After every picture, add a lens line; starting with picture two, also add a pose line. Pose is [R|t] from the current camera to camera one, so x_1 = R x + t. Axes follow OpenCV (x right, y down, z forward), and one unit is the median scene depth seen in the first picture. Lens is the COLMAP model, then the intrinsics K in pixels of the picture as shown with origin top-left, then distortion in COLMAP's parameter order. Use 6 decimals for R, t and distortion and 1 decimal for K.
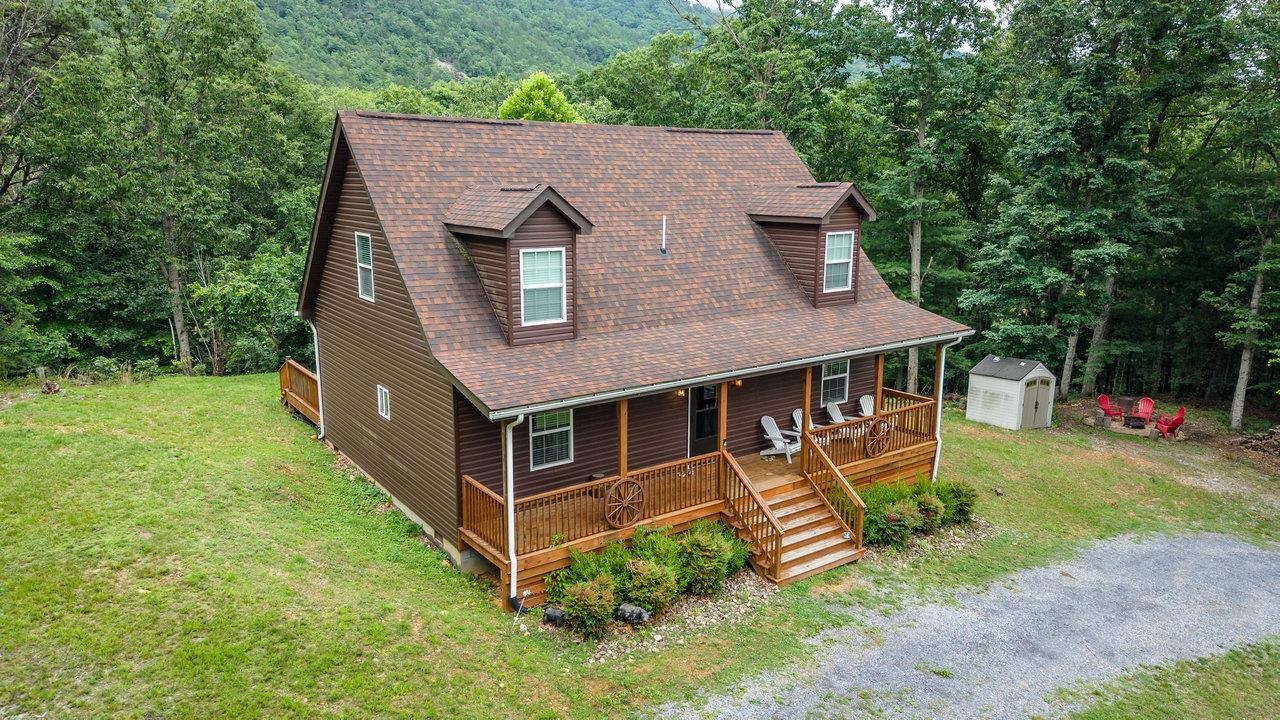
lens RADIAL K [[860.5, 0, 634.3], [0, 860.5, 349.3], [0, 0, 1]] dist [0.003274, 0.000193]
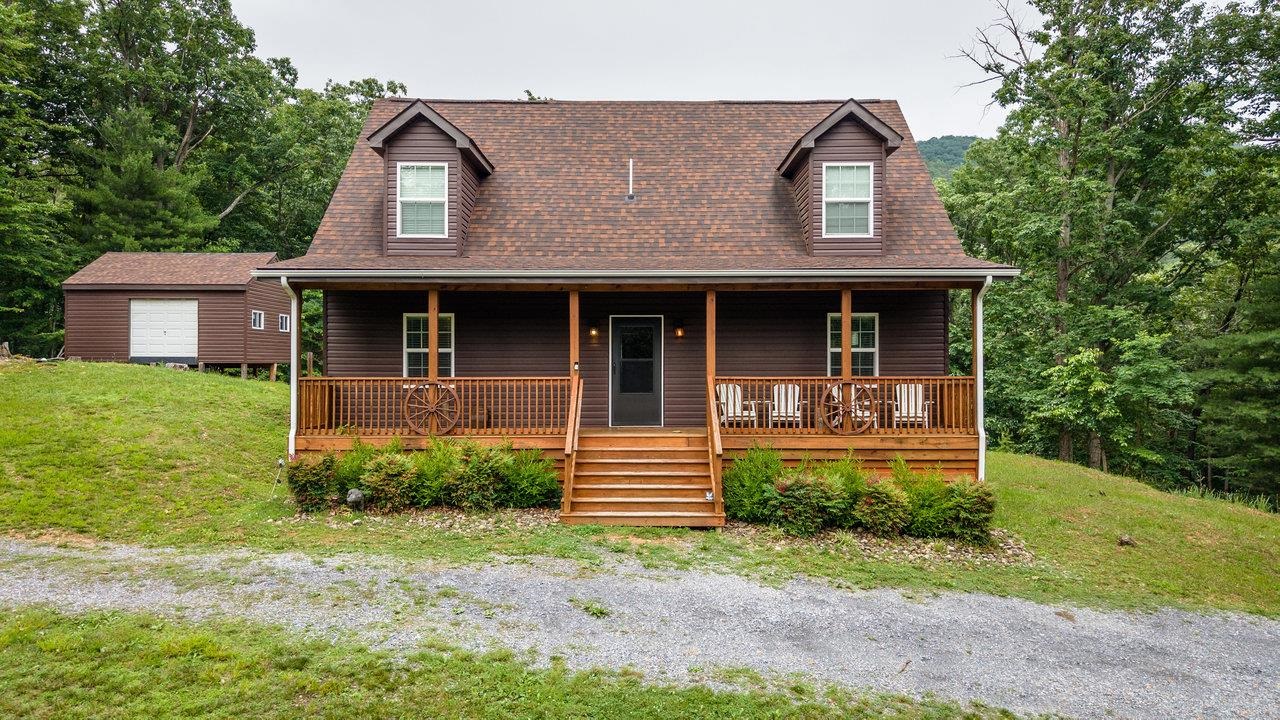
lens RADIAL K [[860.5, 0, 633.2], [0, 860.5, 361.9], [0, 0, 1]] dist [0.003274, 0.000193]
pose [[0.807688, -0.004276, -0.589594, 0.346630], [-0.116423, 0.979129, -0.166589, 0.127172], [0.578001, 0.203194, 0.790333, 0.185162]]
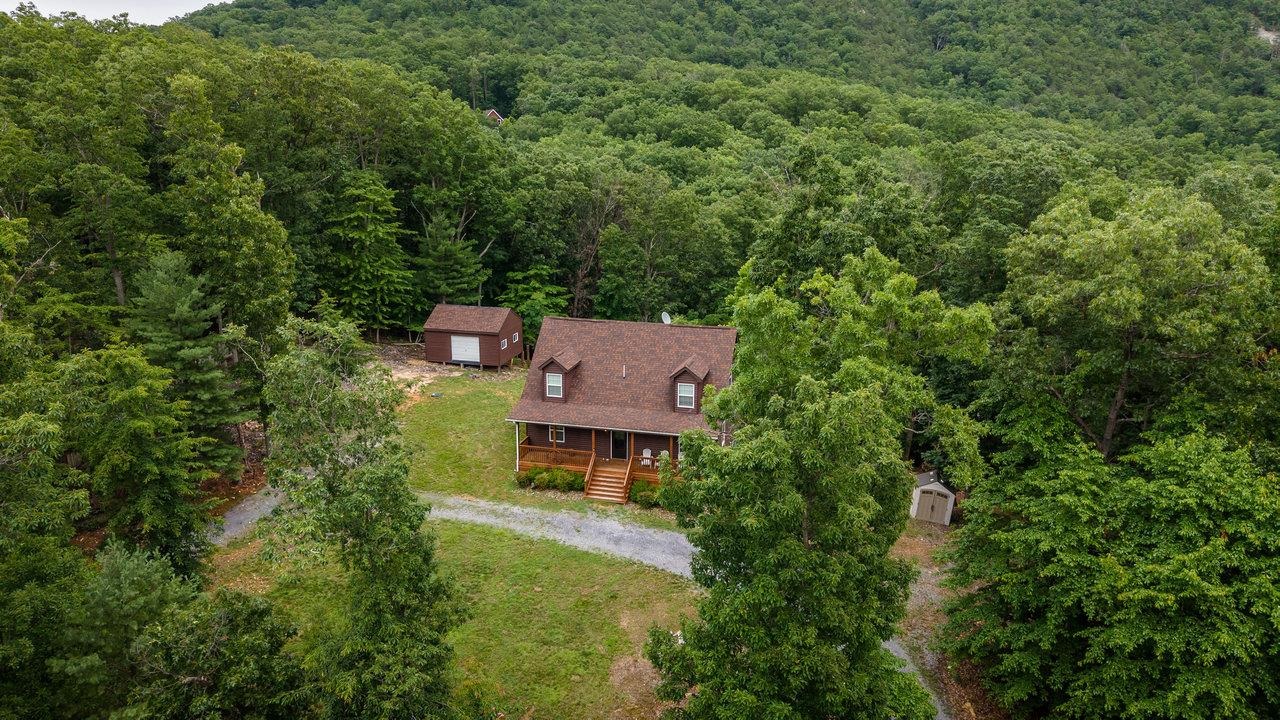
lens RADIAL K [[860.5, 0, 641.6], [0, 860.5, 361.6], [0, 0, 1]] dist [0.003274, 0.000193]
pose [[0.638327, 0.198788, -0.743654, 1.231087], [-0.156751, 0.979405, 0.127258, -0.308386], [0.753636, 0.035336, 0.656341, -0.432026]]
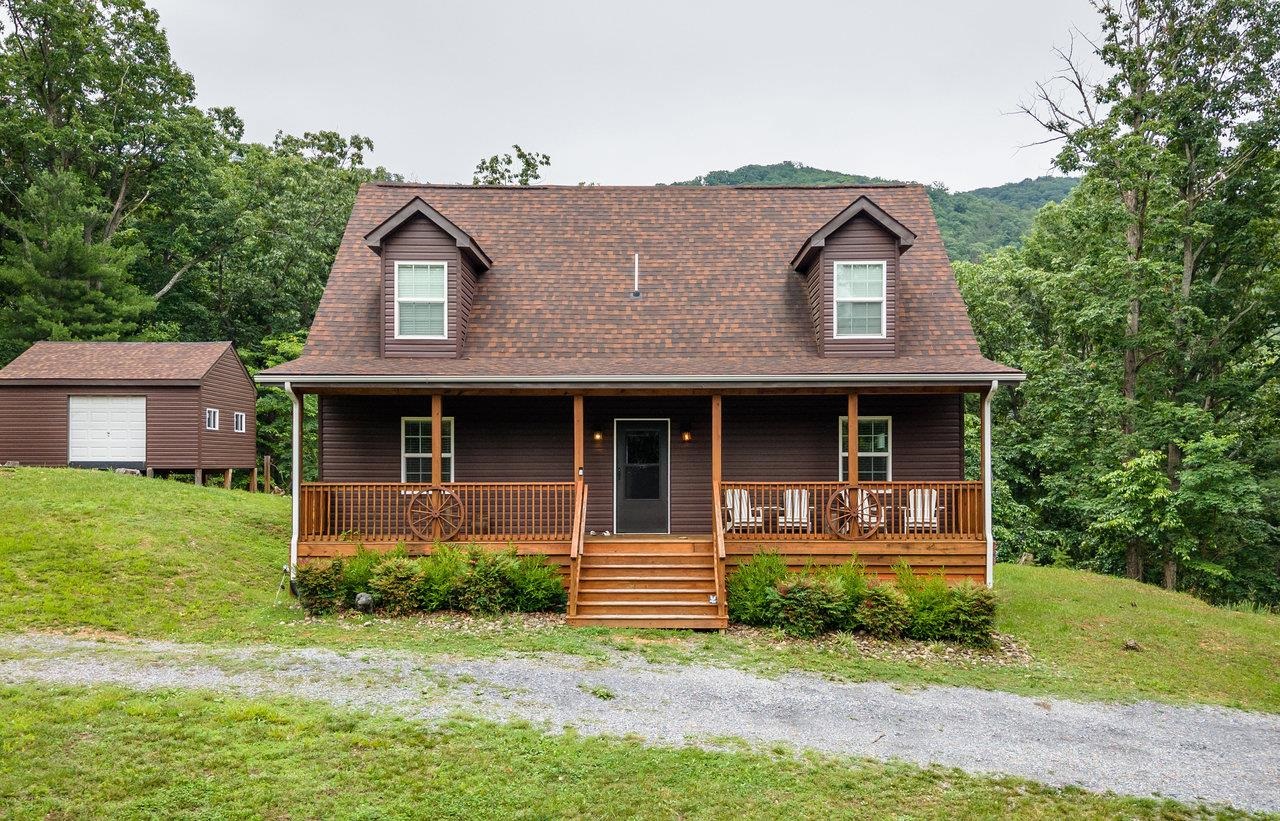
lens RADIAL K [[1106.5, 0, 647.6], [0, 1106.5, 461.6], [0, 0, 1]] dist [0.011716, -0.004396]
pose [[0.809883, -0.007582, -0.586542, 0.422512], [-0.114685, 0.978573, -0.171005, 0.147202], [0.575271, 0.205762, 0.791660, 0.087850]]
